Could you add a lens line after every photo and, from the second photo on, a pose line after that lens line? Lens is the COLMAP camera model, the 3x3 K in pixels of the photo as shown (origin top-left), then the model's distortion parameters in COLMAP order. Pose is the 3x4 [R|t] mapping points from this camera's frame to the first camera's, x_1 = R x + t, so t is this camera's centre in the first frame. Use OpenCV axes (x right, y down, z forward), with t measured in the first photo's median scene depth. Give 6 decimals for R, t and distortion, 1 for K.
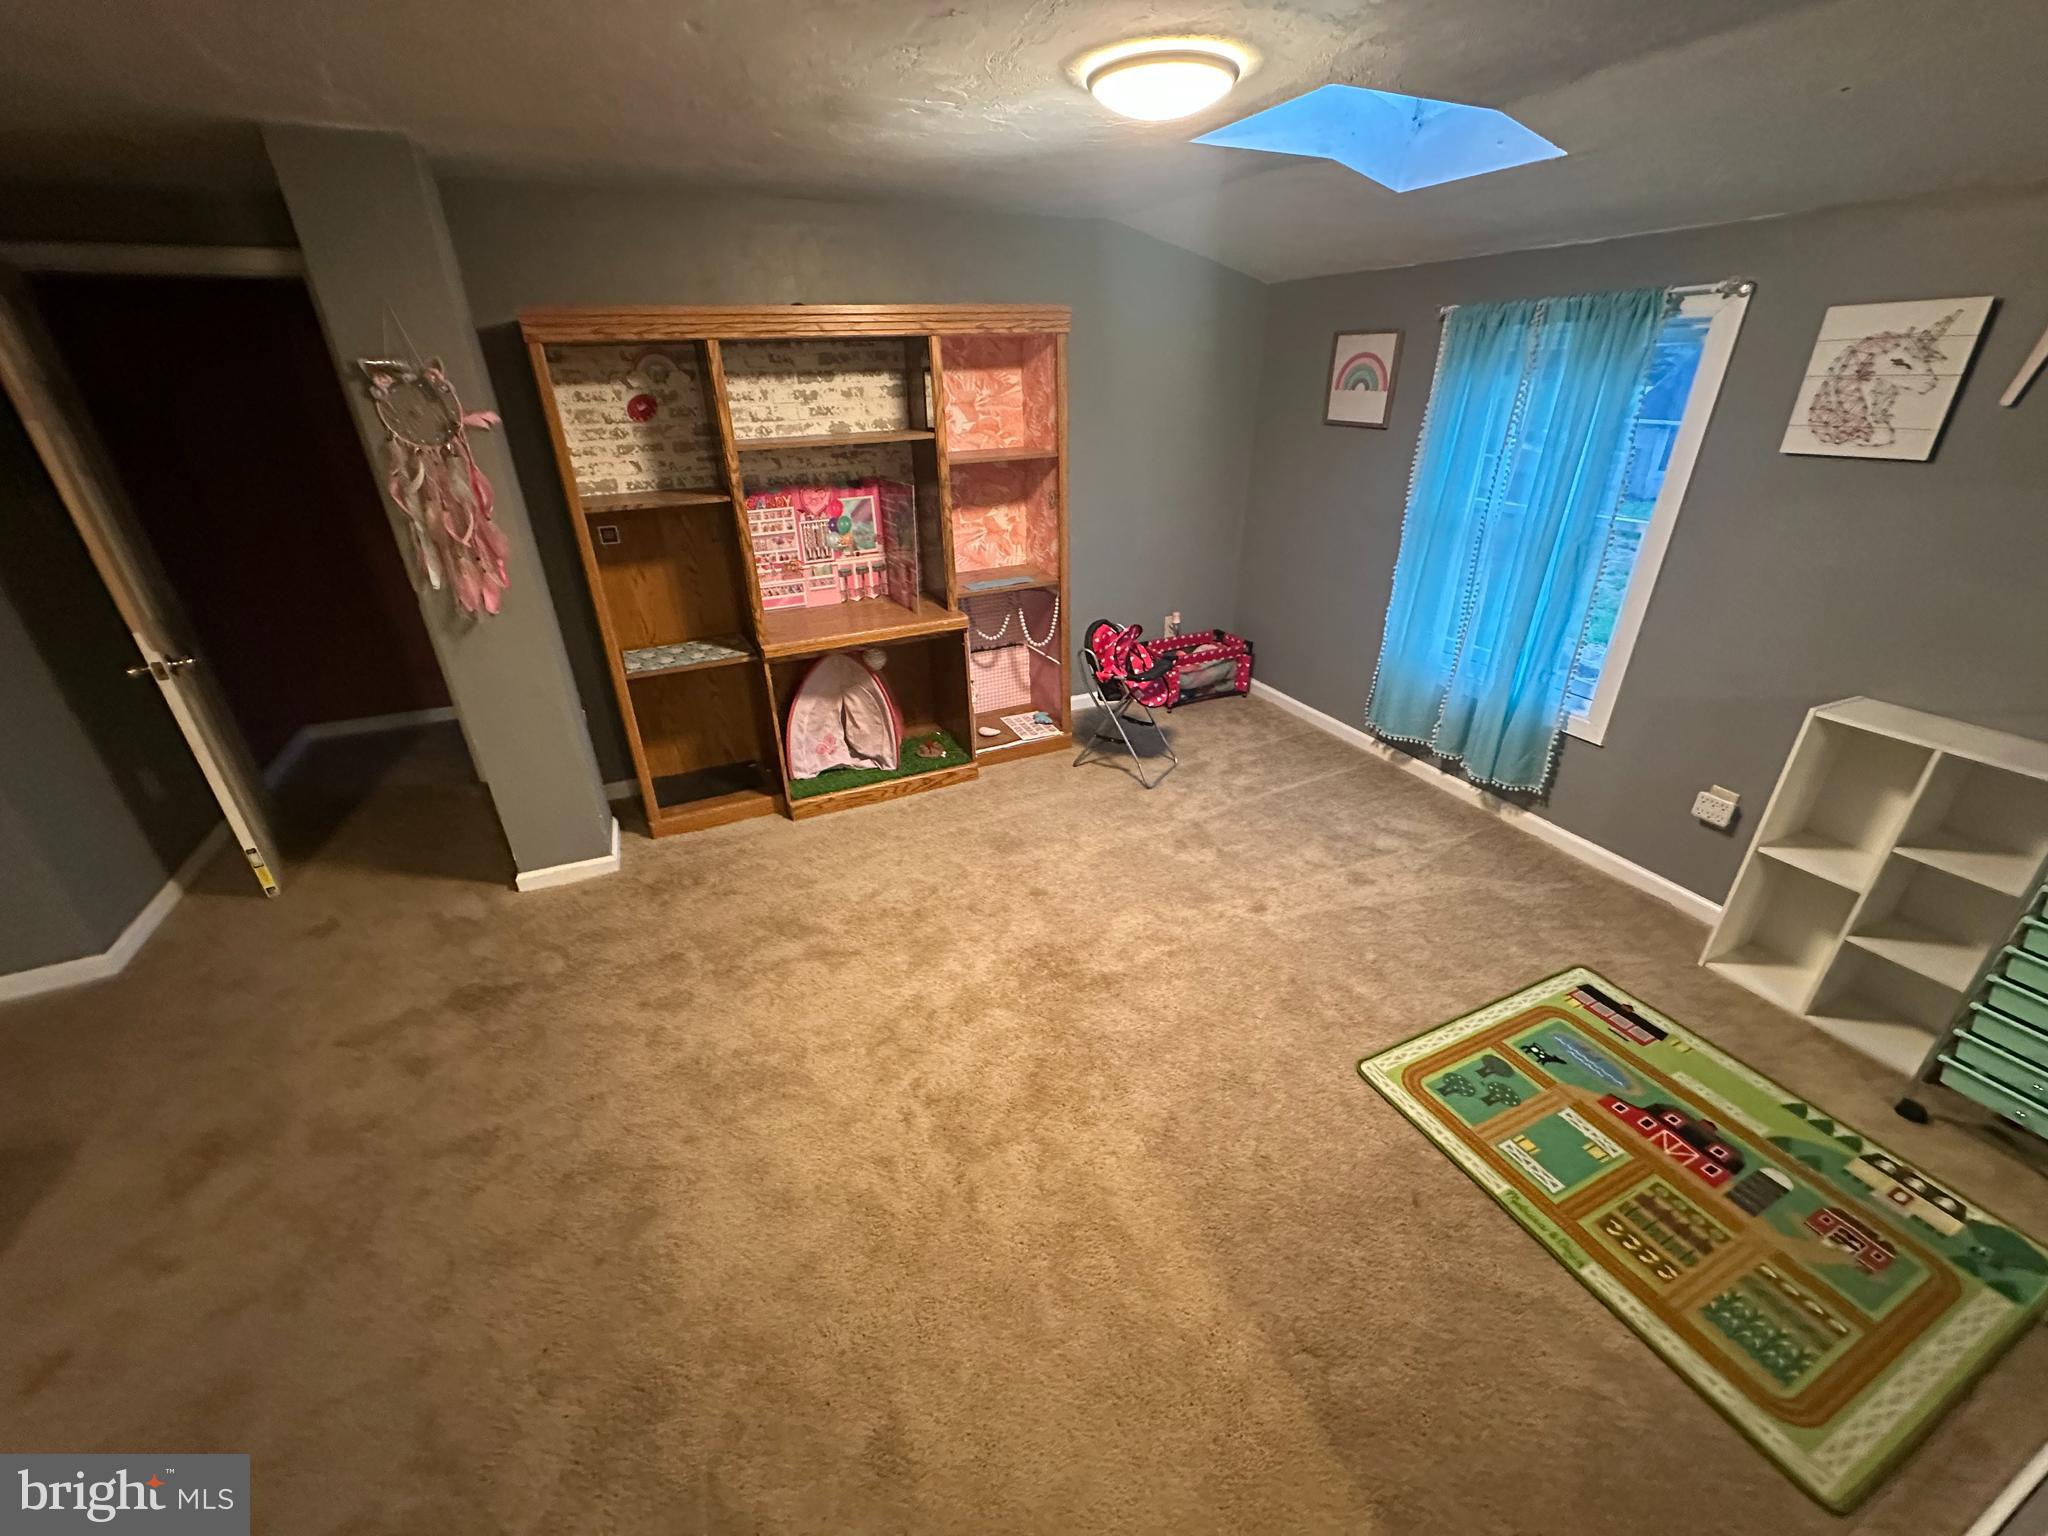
lens RADIAL K [[813.9, 0, 1029.8], [0, 813.9, 775.6], [0, 0, 1]] dist [-0.001913, -0.000414]
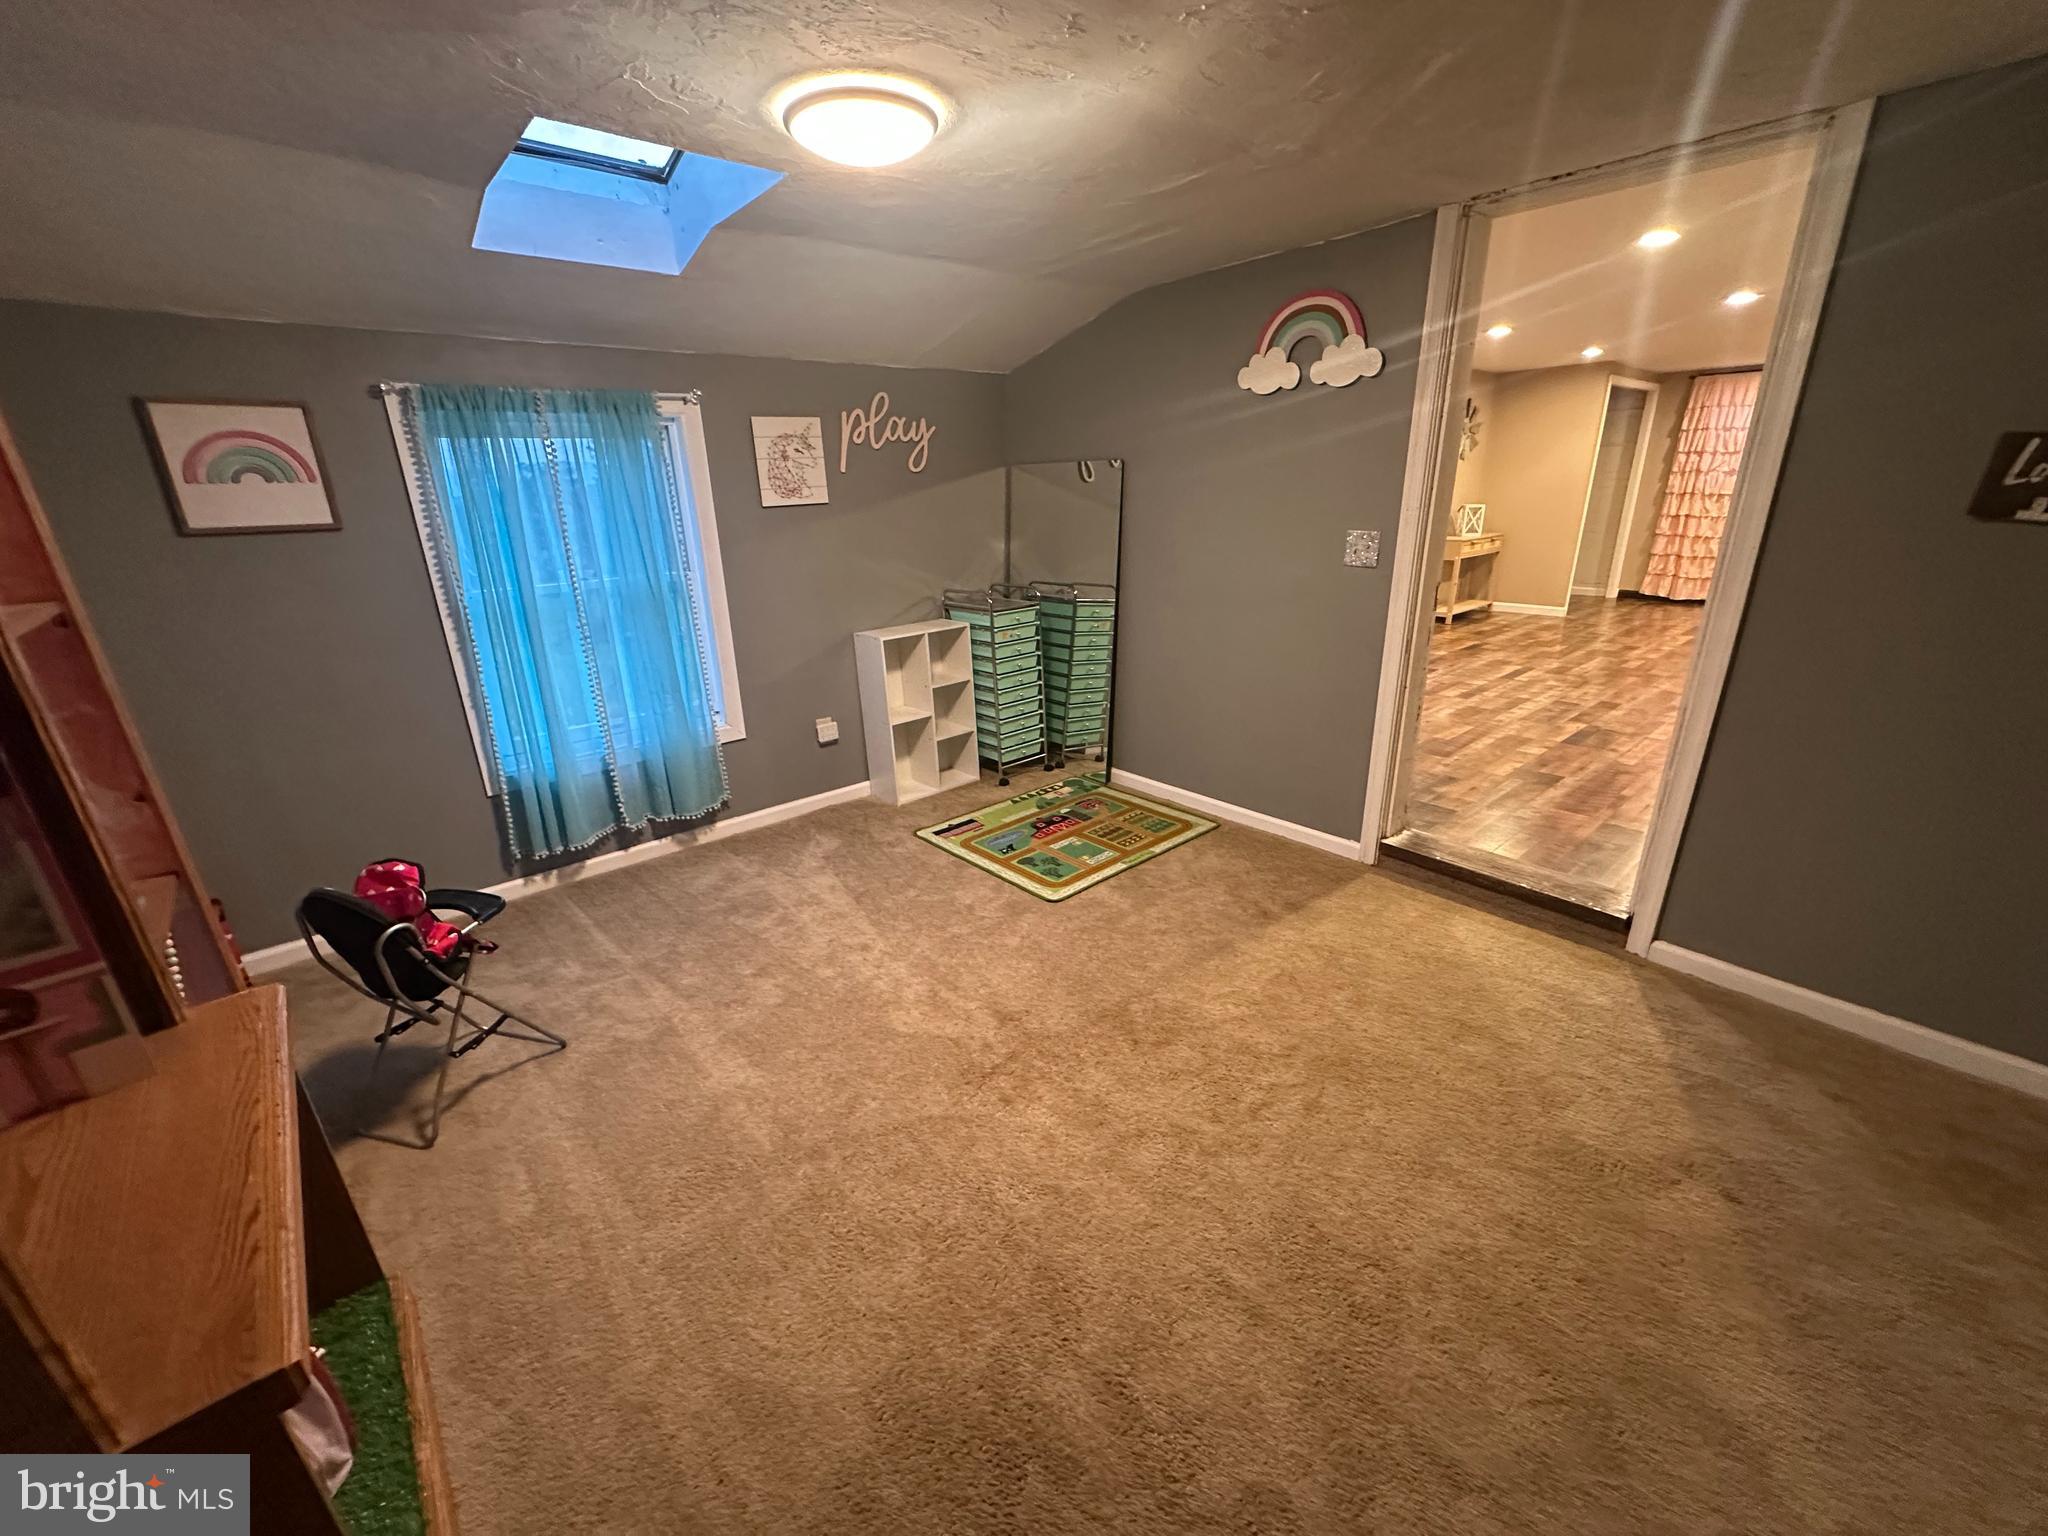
lens RADIAL K [[813.9, 0, 1027.0], [0, 813.9, 765.4], [0, 0, 1]] dist [-0.001913, -0.000414]
pose [[-0.286339, -0.298782, 0.910351, -0.742566], [0.455938, 0.793172, 0.403732, -0.392886], [-0.842693, 0.530668, -0.090890, 0.954658]]
